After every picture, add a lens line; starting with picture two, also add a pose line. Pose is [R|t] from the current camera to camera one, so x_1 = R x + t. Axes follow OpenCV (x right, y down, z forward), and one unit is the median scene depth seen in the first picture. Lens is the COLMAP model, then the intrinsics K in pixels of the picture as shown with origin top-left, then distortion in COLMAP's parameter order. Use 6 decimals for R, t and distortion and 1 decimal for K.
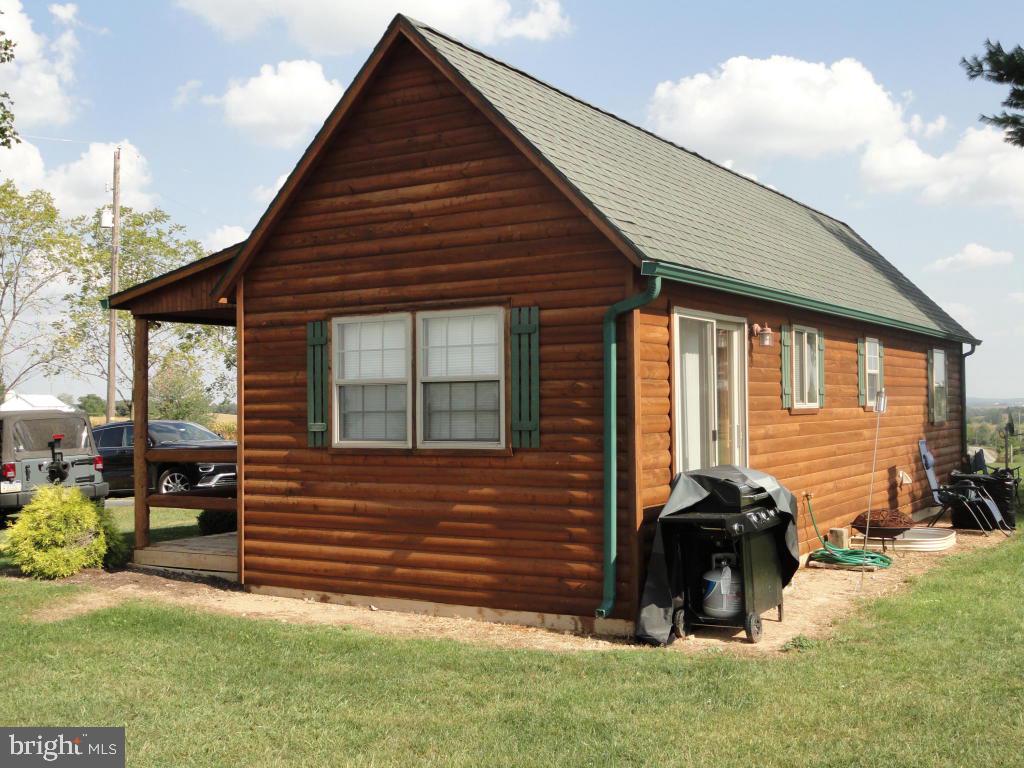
lens RADIAL K [[1136.3, 0, 511.9], [0, 1136.3, 387.4], [0, 0, 1]] dist [-0.017983, 0.000000]
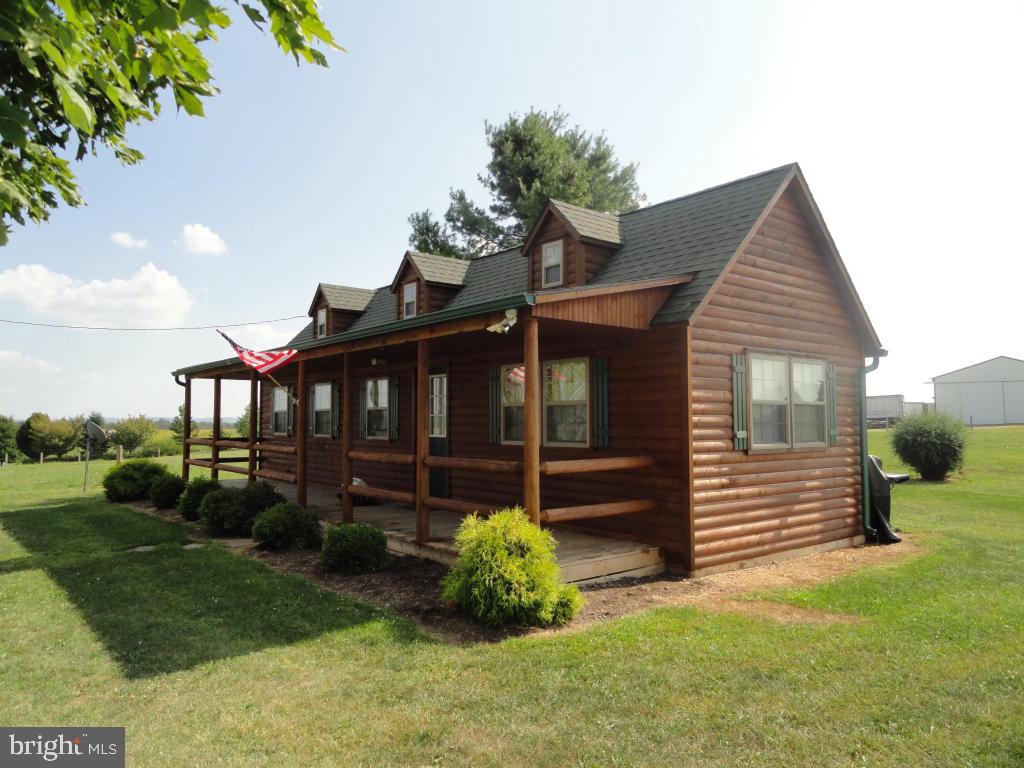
lens RADIAL K [[703.4, 0, 512.4], [0, 703.4, 376.4], [0, 0, 1]] dist [0.009131, 0.000993]
pose [[0.340744, 0.067438, 0.937734, -1.034659], [-0.024158, 0.997723, -0.062974, 0.025651], [-0.939846, -0.001196, 0.341597, 0.971866]]
